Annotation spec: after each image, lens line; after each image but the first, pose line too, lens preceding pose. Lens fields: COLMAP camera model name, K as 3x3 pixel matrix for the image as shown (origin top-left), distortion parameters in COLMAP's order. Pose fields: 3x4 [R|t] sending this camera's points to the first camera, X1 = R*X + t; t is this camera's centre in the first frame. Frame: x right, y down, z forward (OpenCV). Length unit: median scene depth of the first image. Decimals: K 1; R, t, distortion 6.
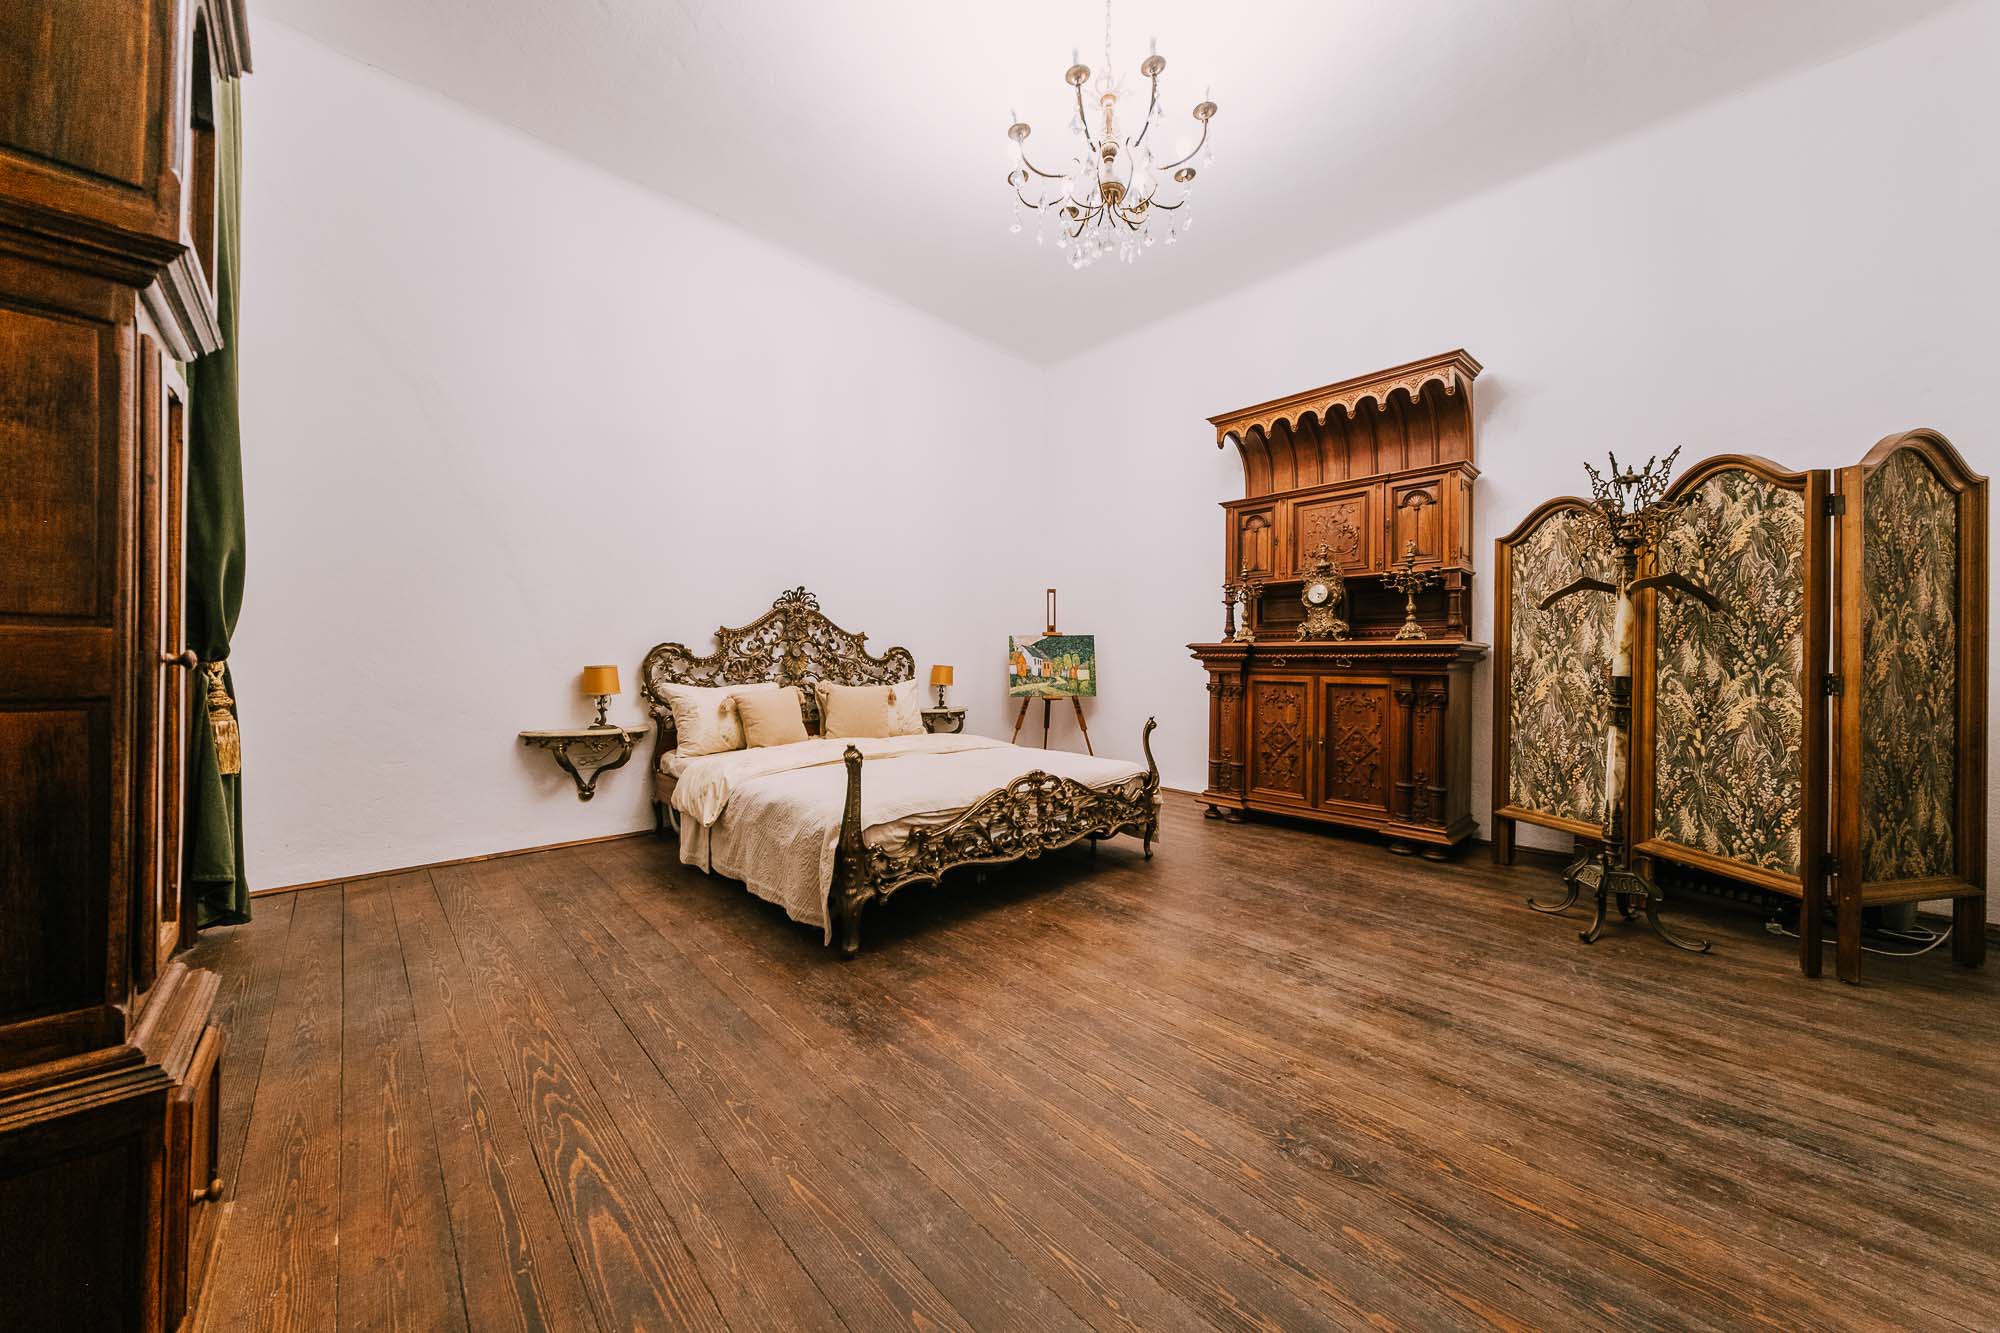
lens RADIAL K [[681.8, 0, 983.7], [0, 681.8, 663.9], [0, 0, 1]] dist [0.001355, 0.000152]
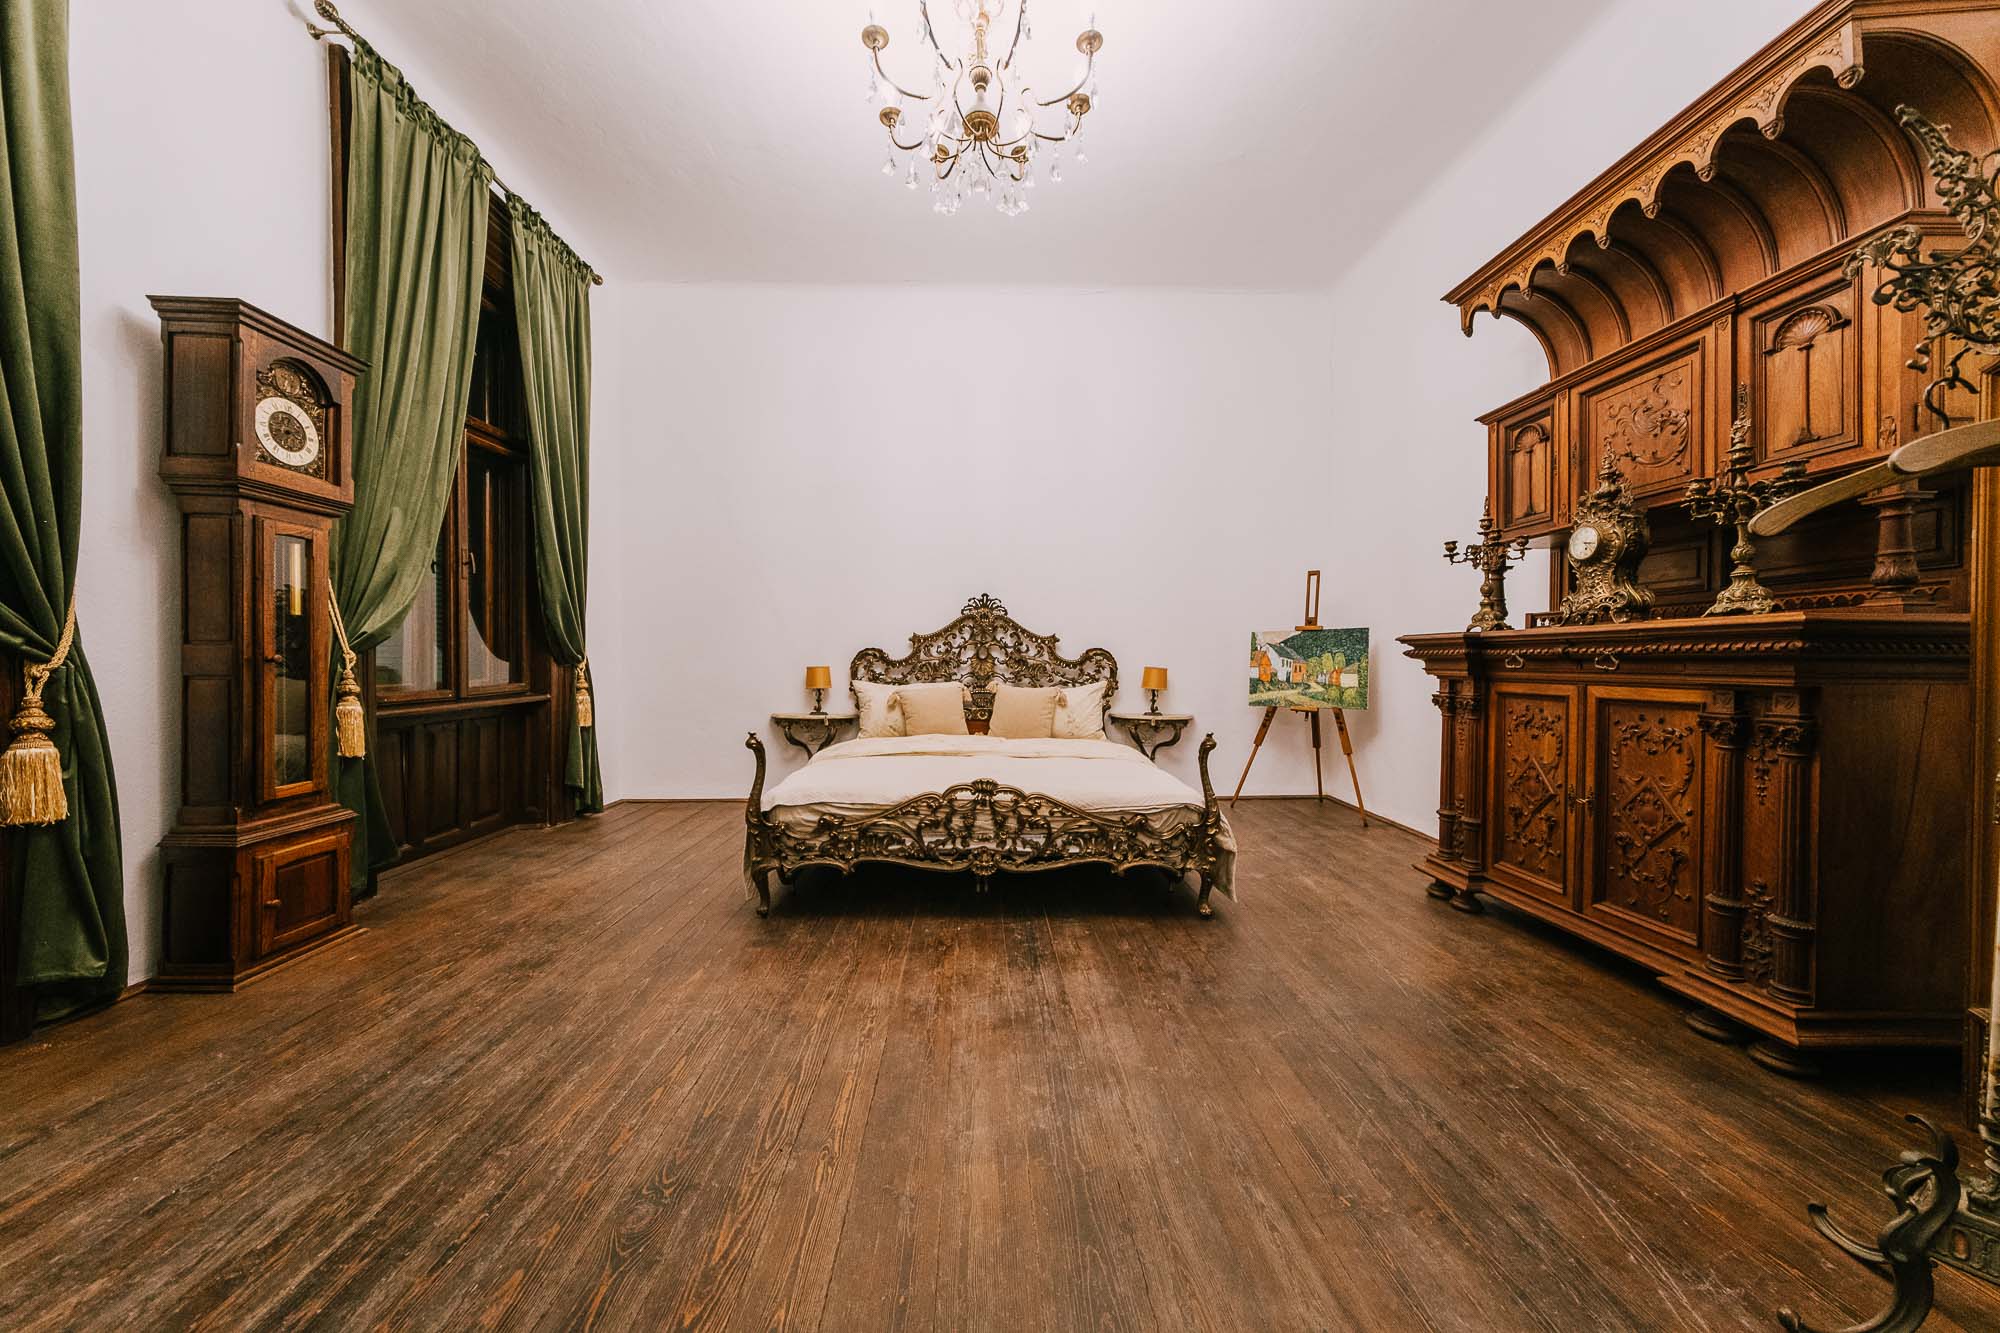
lens RADIAL K [[681.8, 0, 983.7], [0, 681.8, 663.9], [0, 0, 1]] dist [0.001355, 0.000152]
pose [[0.738061, -0.002695, -0.674728, 0.510663], [-0.001978, 0.999979, -0.006157, 0.004432], [0.674731, 0.005879, 0.738041, 0.232872]]
